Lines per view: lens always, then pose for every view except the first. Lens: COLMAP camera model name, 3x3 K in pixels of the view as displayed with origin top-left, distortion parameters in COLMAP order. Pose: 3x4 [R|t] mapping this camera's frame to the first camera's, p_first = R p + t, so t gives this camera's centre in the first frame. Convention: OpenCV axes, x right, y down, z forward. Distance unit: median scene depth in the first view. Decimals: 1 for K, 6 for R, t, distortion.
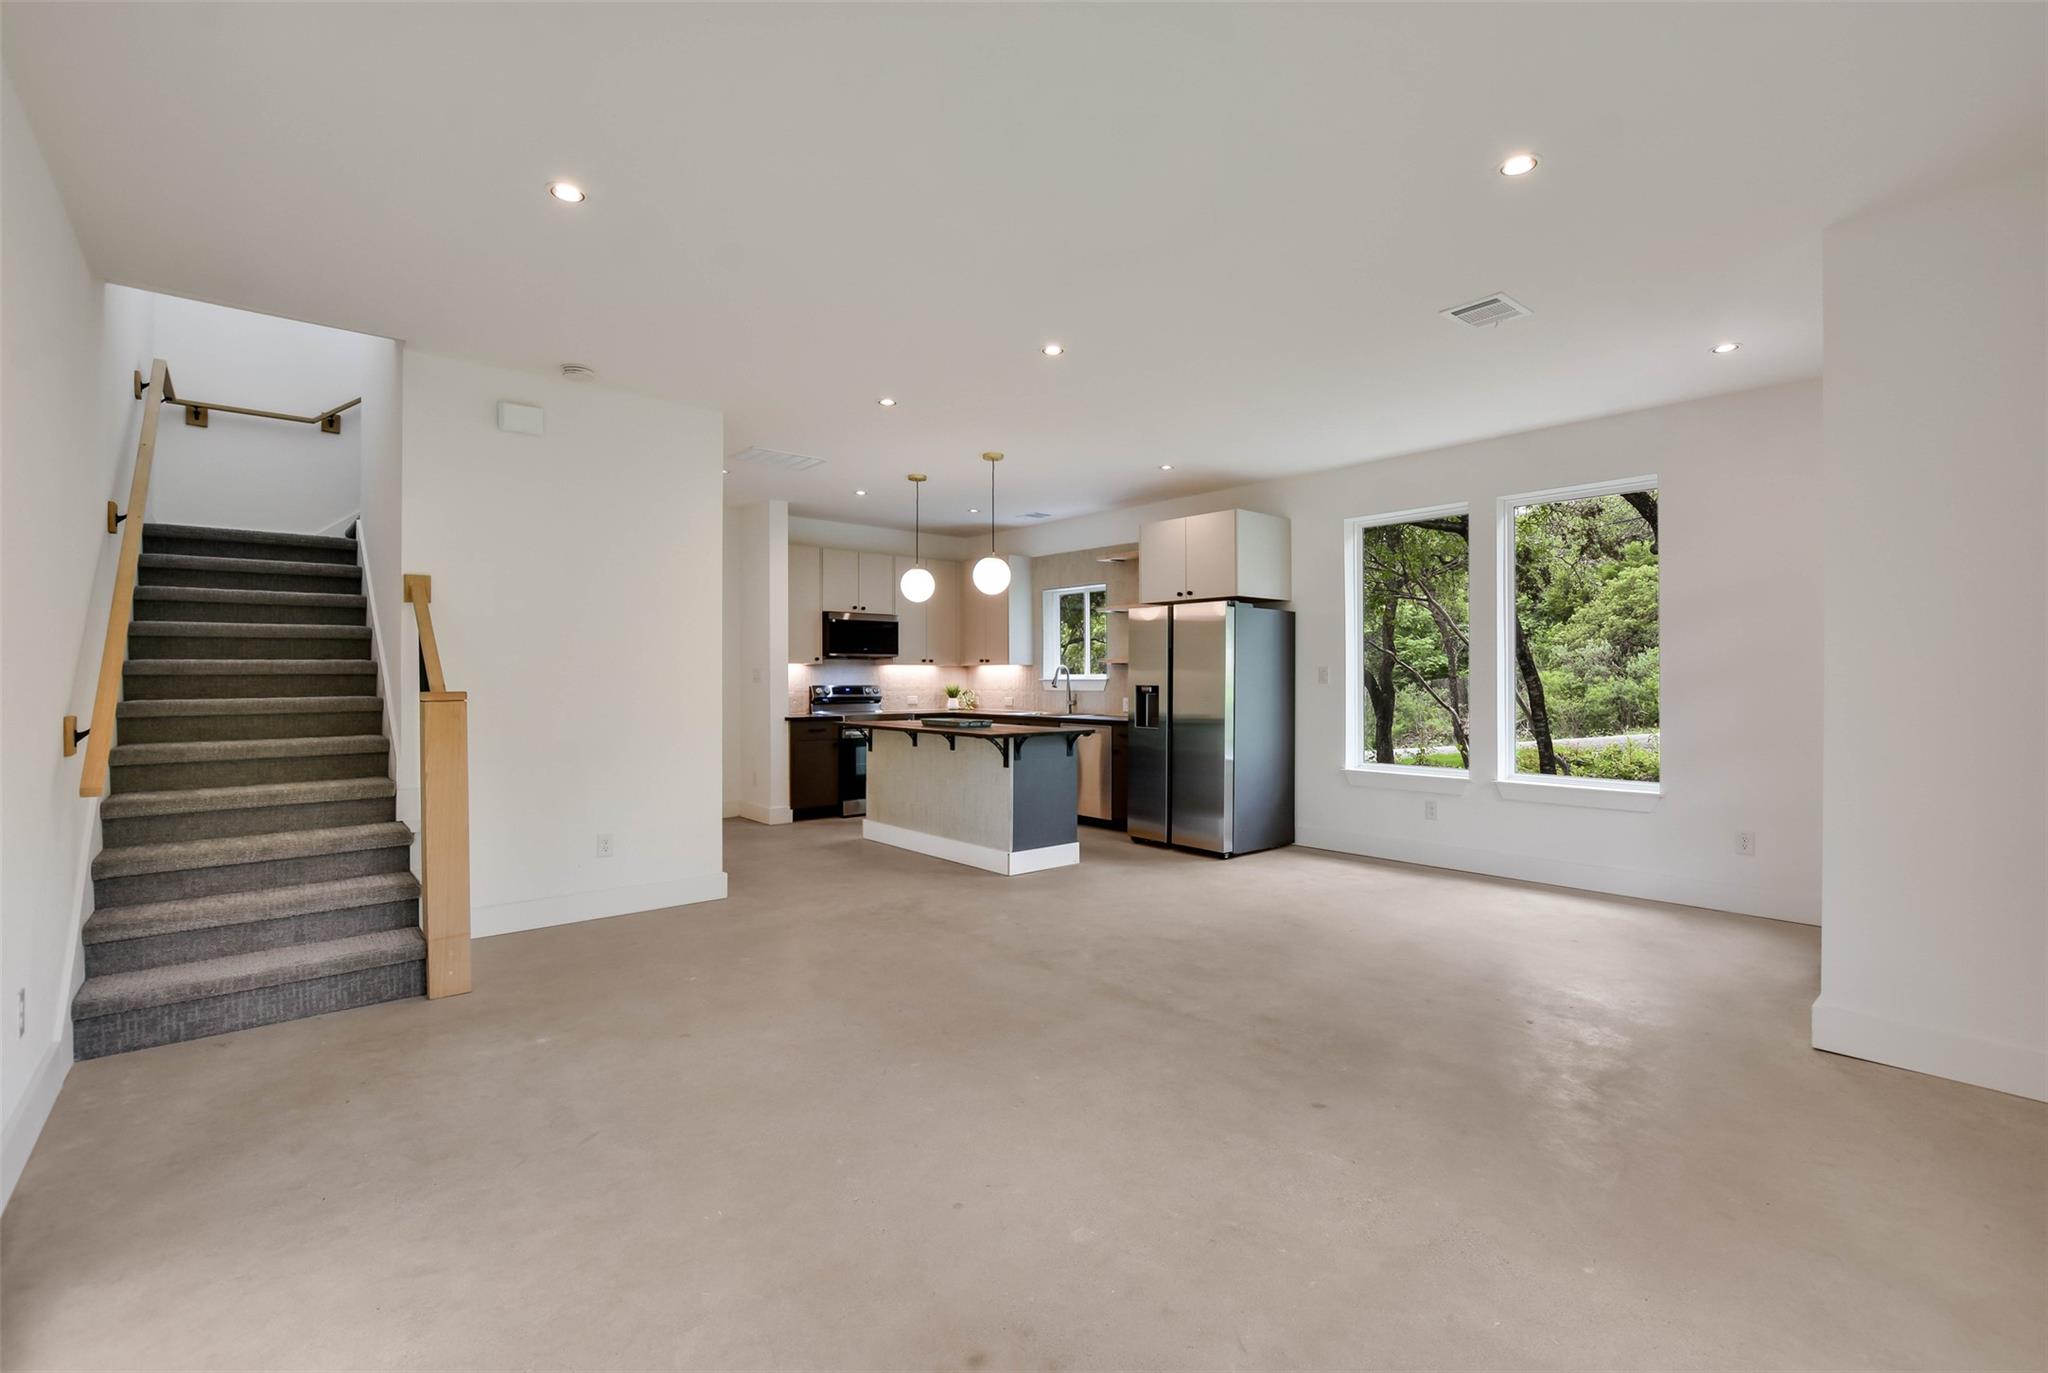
lens RADIAL K [[898.6, 0, 1026.3], [0, 898.6, 675.2], [0, 0, 1]] dist [-0.018232, 0.003056]
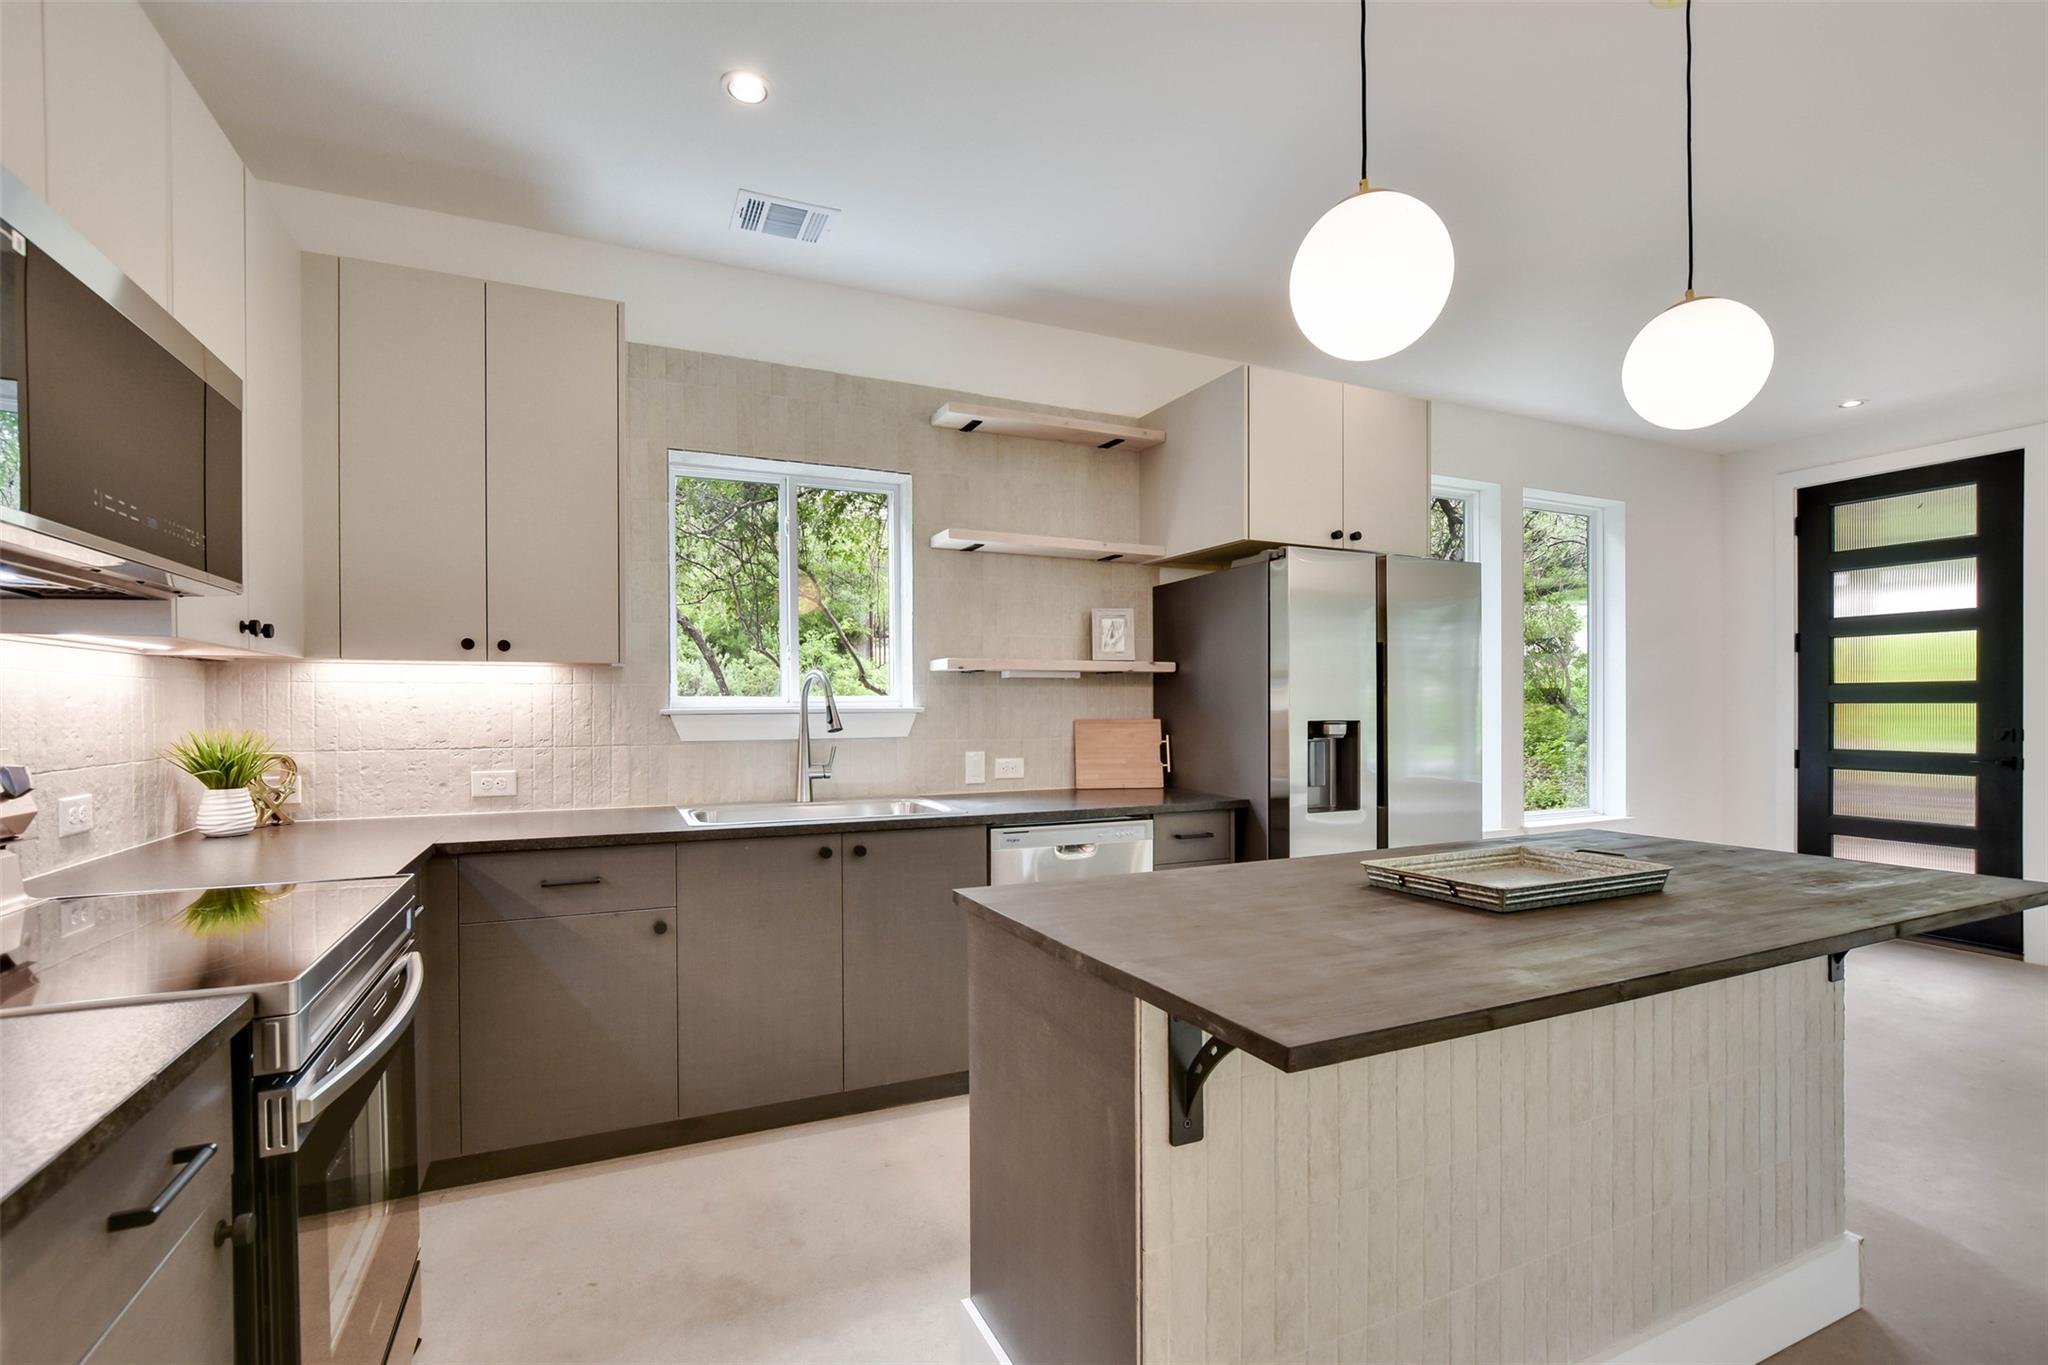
lens RADIAL K [[894.2, 0, 992.3], [0, 894.2, 711.2], [0, 0, 1]] dist [-0.013398, 0.001141]
pose [[0.305214, -0.008979, 0.952241, -0.305410], [-0.000742, 0.999953, 0.009667, 0.001945], [-0.952283, -0.003657, 0.305193, 0.892333]]
